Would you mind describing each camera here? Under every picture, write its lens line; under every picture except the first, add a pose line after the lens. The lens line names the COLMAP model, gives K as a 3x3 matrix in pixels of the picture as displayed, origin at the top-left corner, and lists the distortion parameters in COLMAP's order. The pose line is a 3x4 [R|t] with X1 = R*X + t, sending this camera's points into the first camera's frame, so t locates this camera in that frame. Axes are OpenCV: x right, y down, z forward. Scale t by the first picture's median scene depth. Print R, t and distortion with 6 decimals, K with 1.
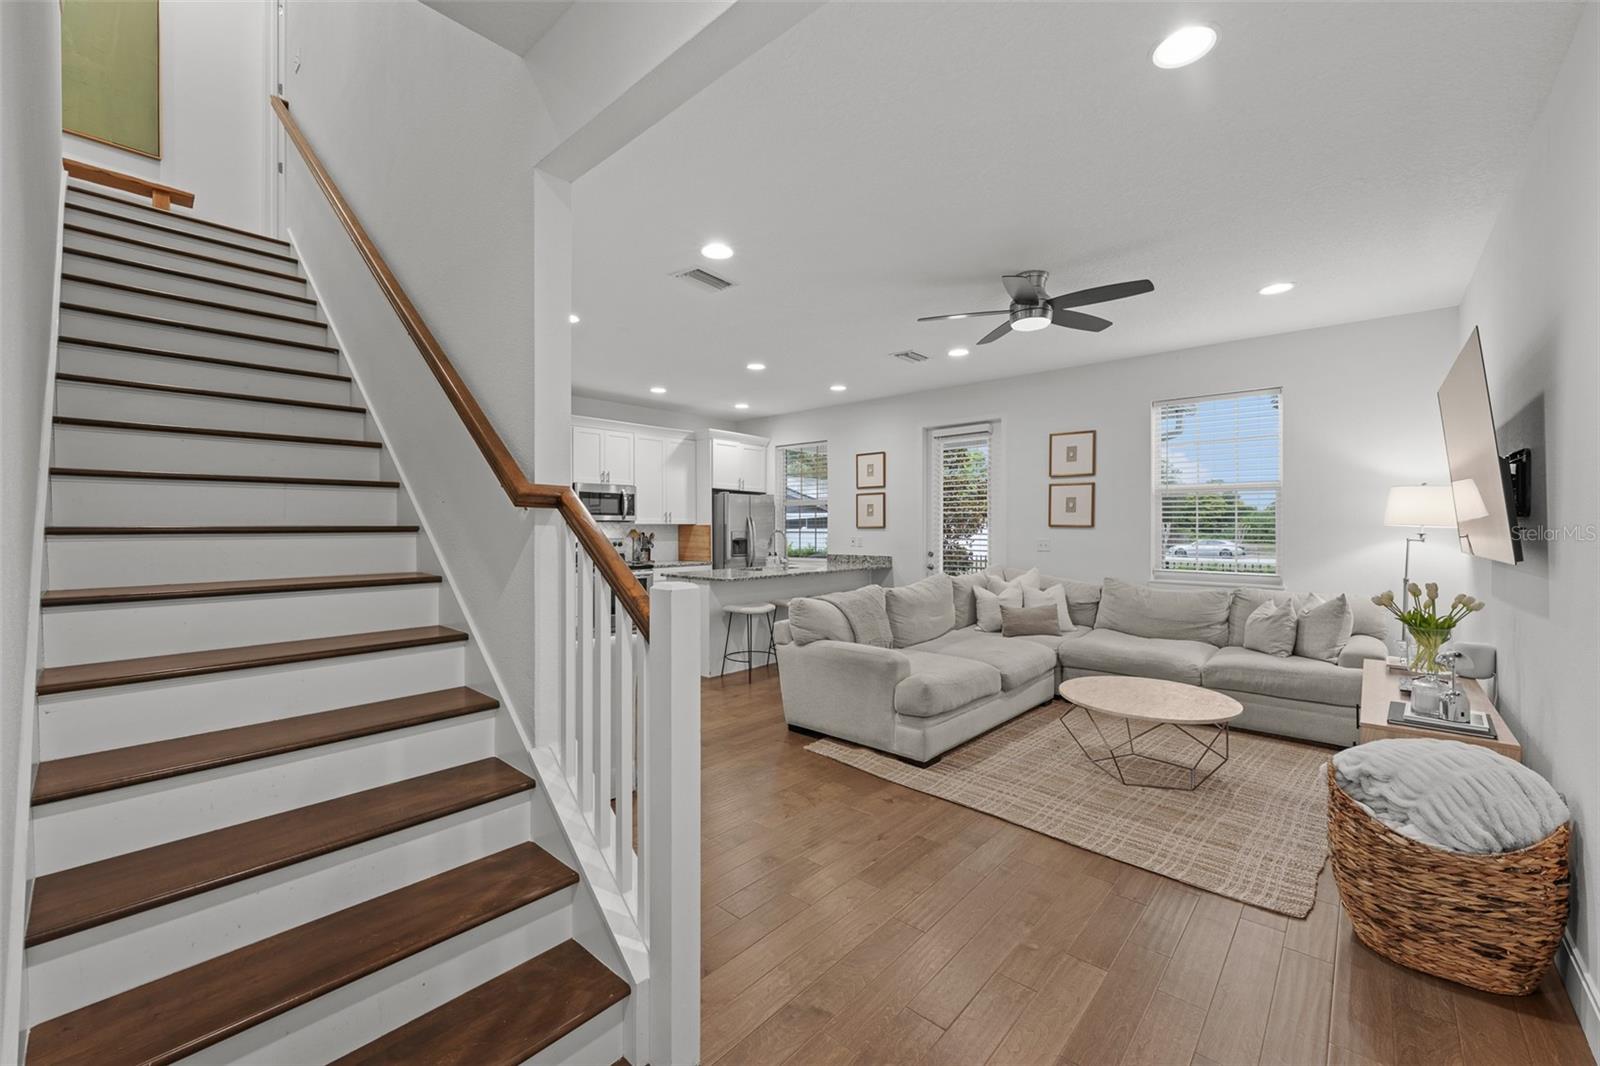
lens RADIAL K [[641.1, 0, 800.2], [0, 641.1, 534.9], [0, 0, 1]] dist [-0.001971, 0.000300]
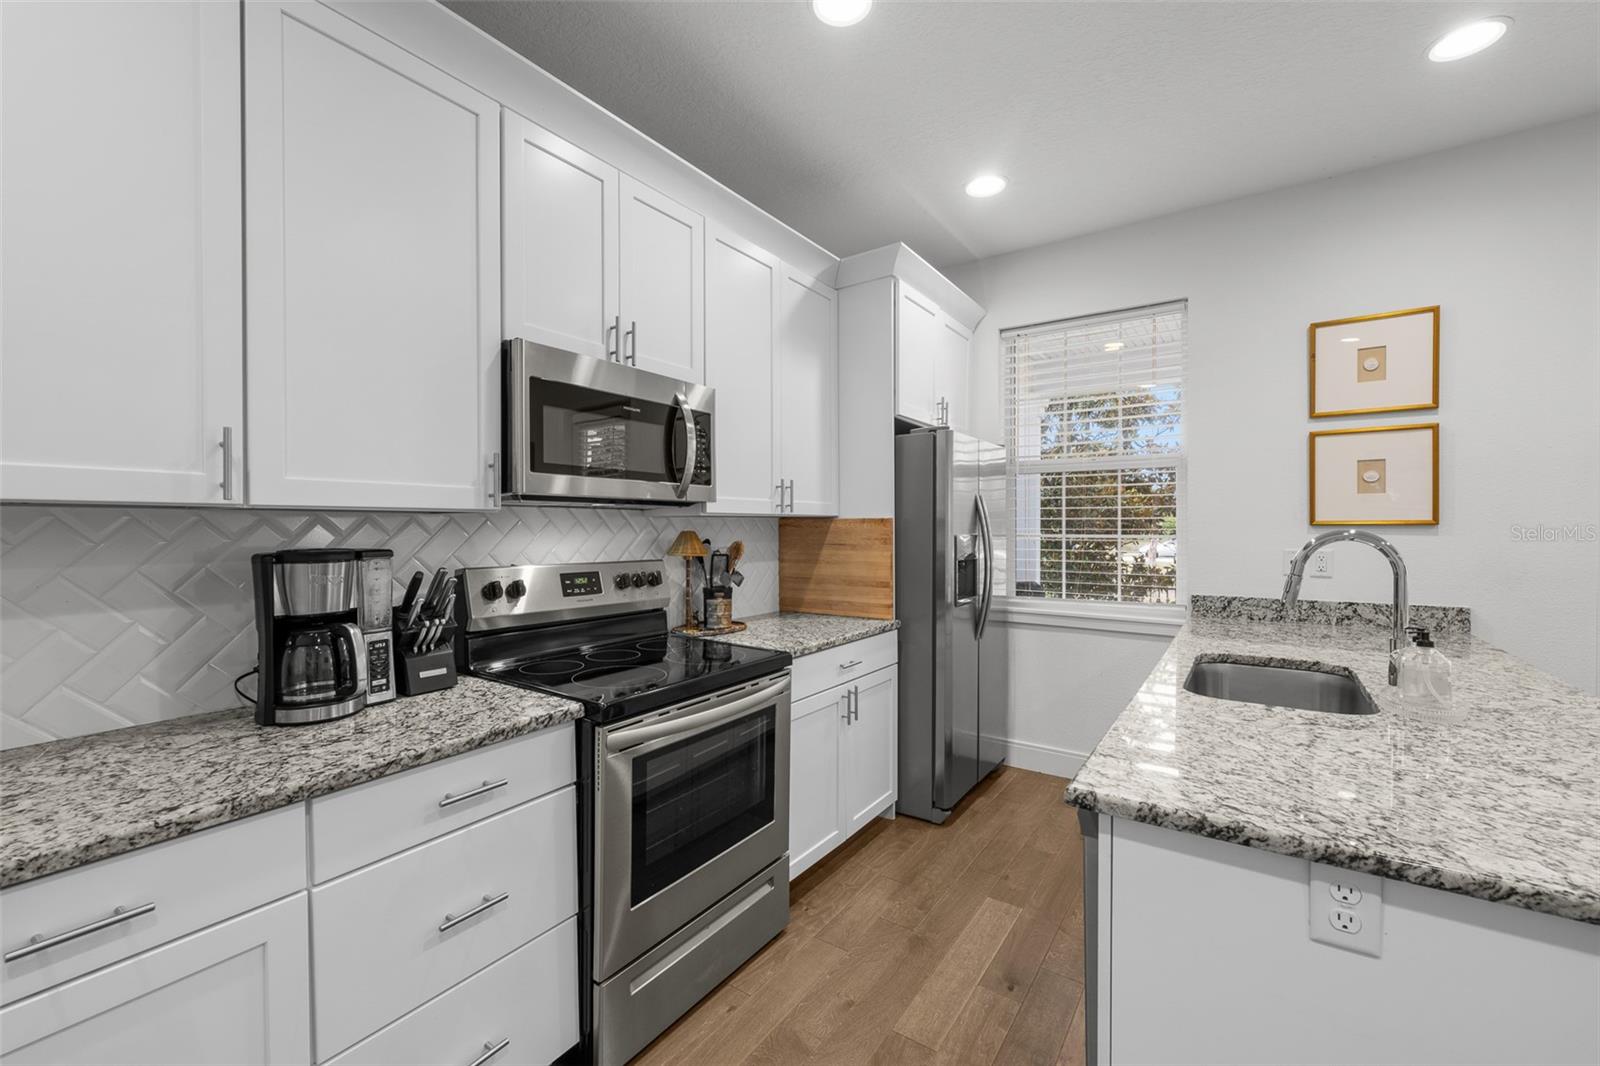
lens RADIAL K [[651.0, 0, 793.9], [0, 651.0, 535.7], [0, 0, 1]] dist [0.000530, -0.000071]
pose [[0.992117, -0.002587, 0.125286, -0.368426], [0.002337, 0.999995, 0.002142, -0.010017], [-0.125291, -0.001833, 0.992118, 0.987730]]
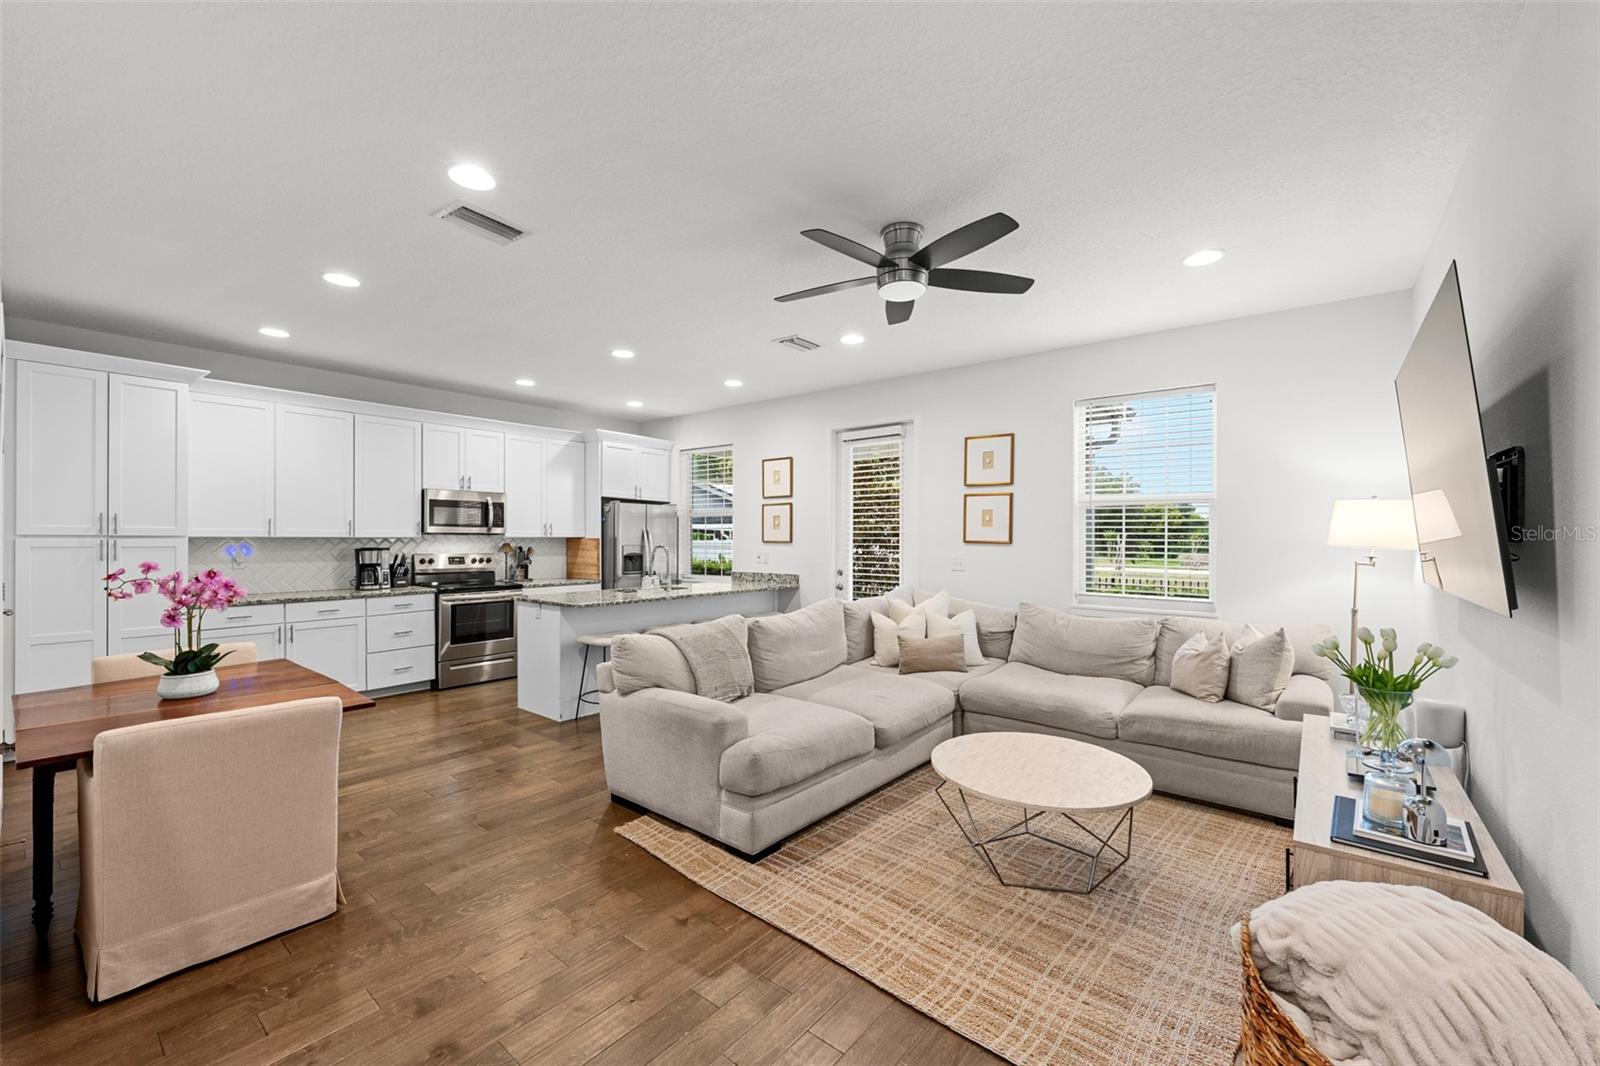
lens RADIAL K [[641.1, 0, 804.2], [0, 641.1, 543.1], [0, 0, 1]] dist [-0.001971, 0.000300]
pose [[0.998649, 0.003293, 0.051868, 0.147206], [-0.003157, 0.999991, -0.002711, -0.011256], [-0.051876, 0.002544, 0.998650, 0.159354]]
